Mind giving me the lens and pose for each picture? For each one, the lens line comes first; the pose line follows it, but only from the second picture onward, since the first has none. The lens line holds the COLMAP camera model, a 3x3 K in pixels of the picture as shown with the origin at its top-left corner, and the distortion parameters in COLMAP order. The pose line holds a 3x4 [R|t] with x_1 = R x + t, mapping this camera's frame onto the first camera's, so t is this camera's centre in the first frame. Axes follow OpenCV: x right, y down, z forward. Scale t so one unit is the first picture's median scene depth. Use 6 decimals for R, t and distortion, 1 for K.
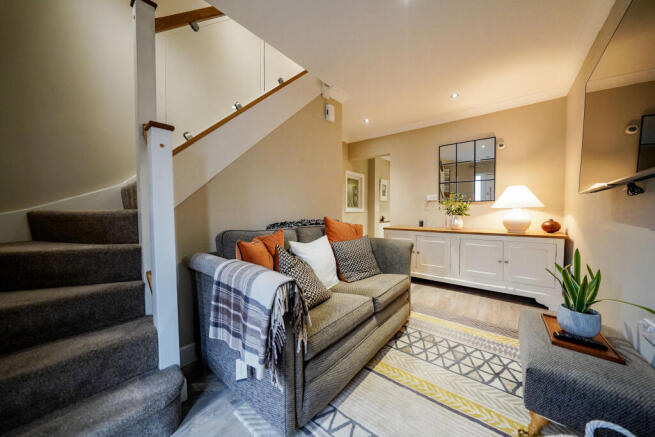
lens RADIAL K [[228.6, 0, 326.8], [0, 228.6, 218.0], [0, 0, 1]] dist [-0.023588, 0.004490]
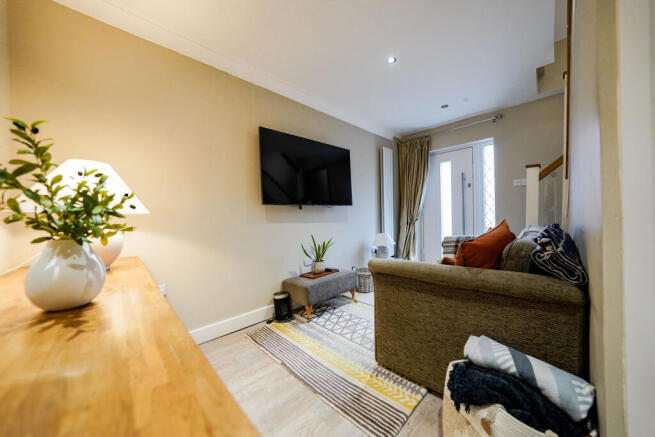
lens RADIAL K [[228.6, 0, 328.3], [0, 228.6, 220.5], [0, 0, 1]] dist [-0.023588, 0.004490]
pose [[-0.996704, 0.007008, 0.080819, 0.611351], [0.009812, 0.999362, 0.034350, -0.048385], [-0.080527, 0.035030, -0.996137, 2.285938]]
